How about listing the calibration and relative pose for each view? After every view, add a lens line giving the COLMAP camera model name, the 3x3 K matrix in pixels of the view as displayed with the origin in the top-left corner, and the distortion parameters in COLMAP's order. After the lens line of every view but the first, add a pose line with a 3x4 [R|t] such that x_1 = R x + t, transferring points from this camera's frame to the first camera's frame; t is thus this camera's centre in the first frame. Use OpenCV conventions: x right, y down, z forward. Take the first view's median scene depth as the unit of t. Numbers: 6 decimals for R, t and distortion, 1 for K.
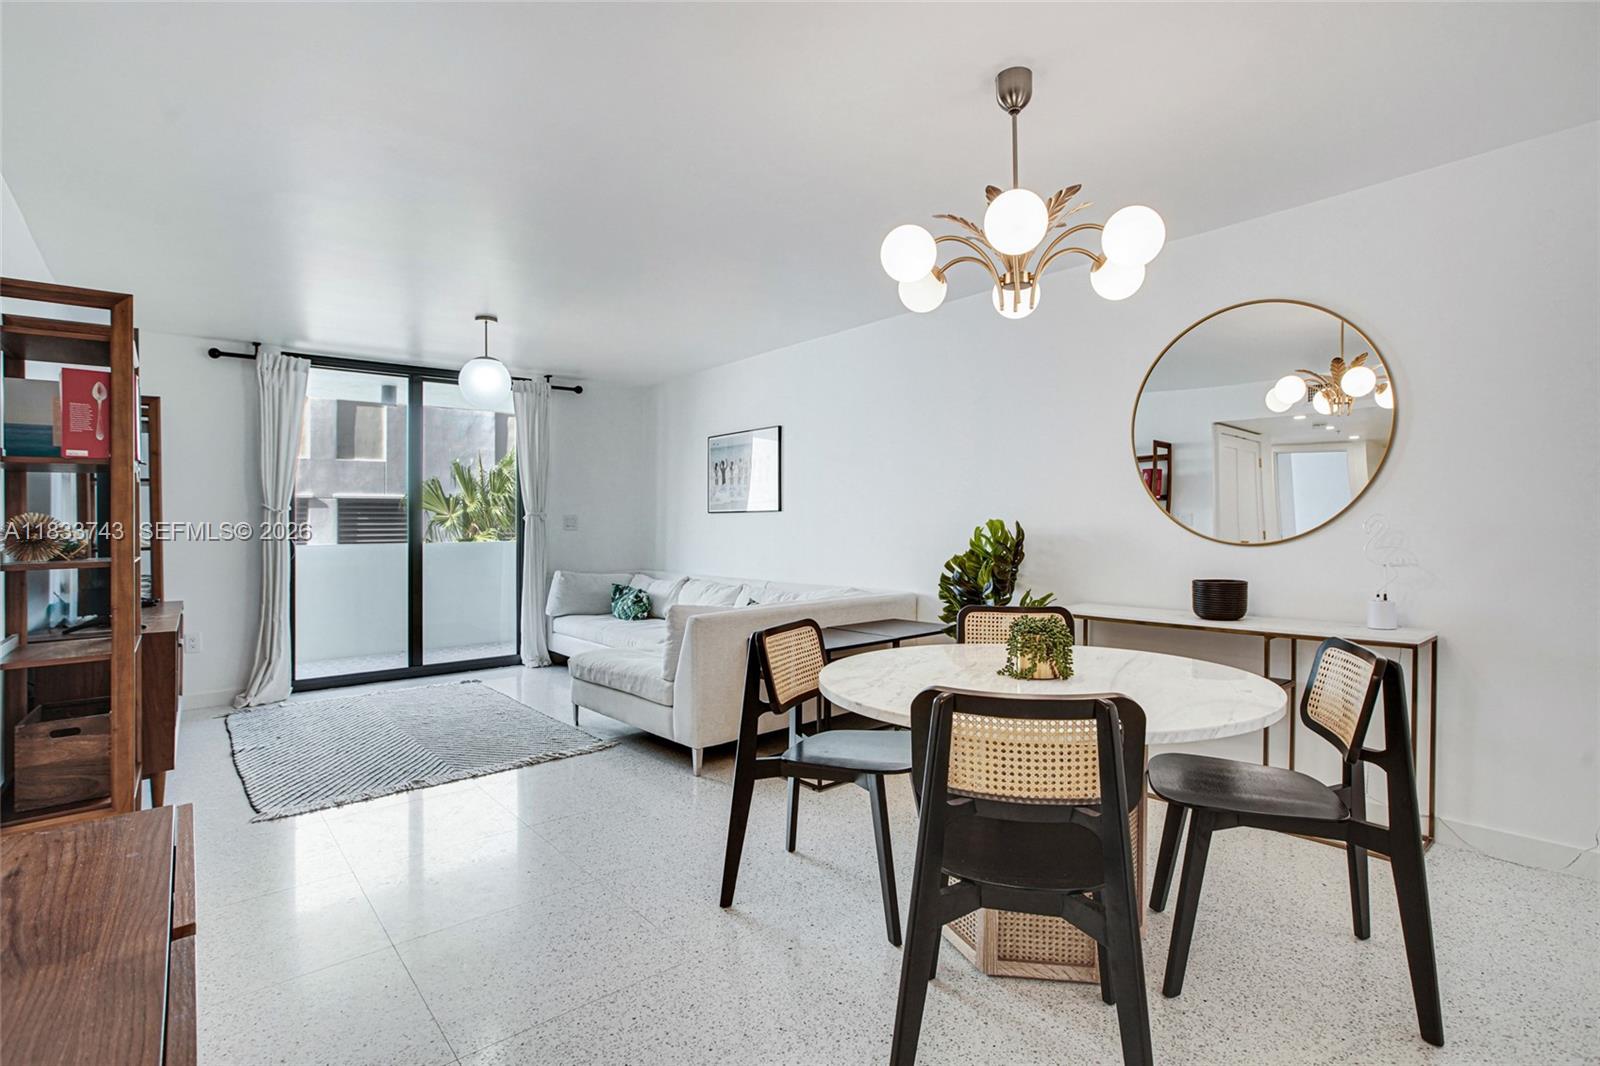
lens RADIAL K [[759.4, 0, 813.9], [0, 759.4, 527.5], [0, 0, 1]] dist [-0.032652, 0.007324]
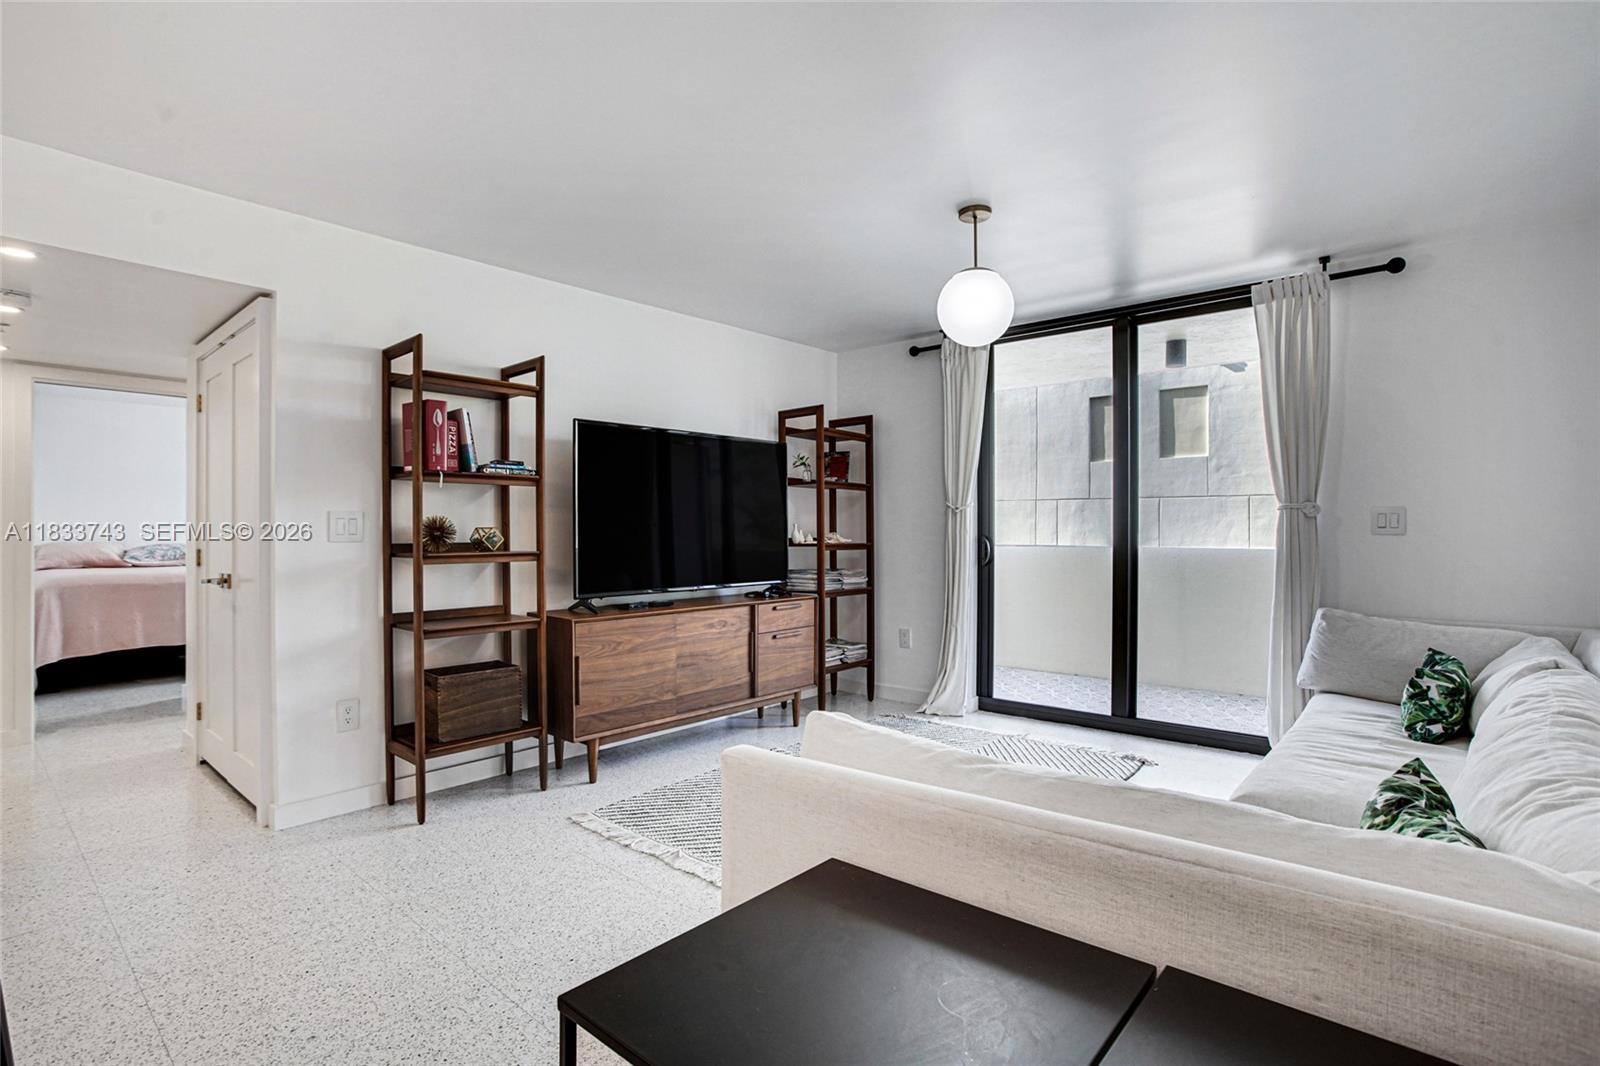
lens RADIAL K [[759.4, 0, 794.5], [0, 759.4, 527.0], [0, 0, 1]] dist [-0.032652, 0.007324]
pose [[0.152962, 0.004330, -0.988223, 0.162083], [-0.007908, 0.999964, 0.003157, -0.000435], [0.988200, 0.007332, 0.152991, 0.629629]]
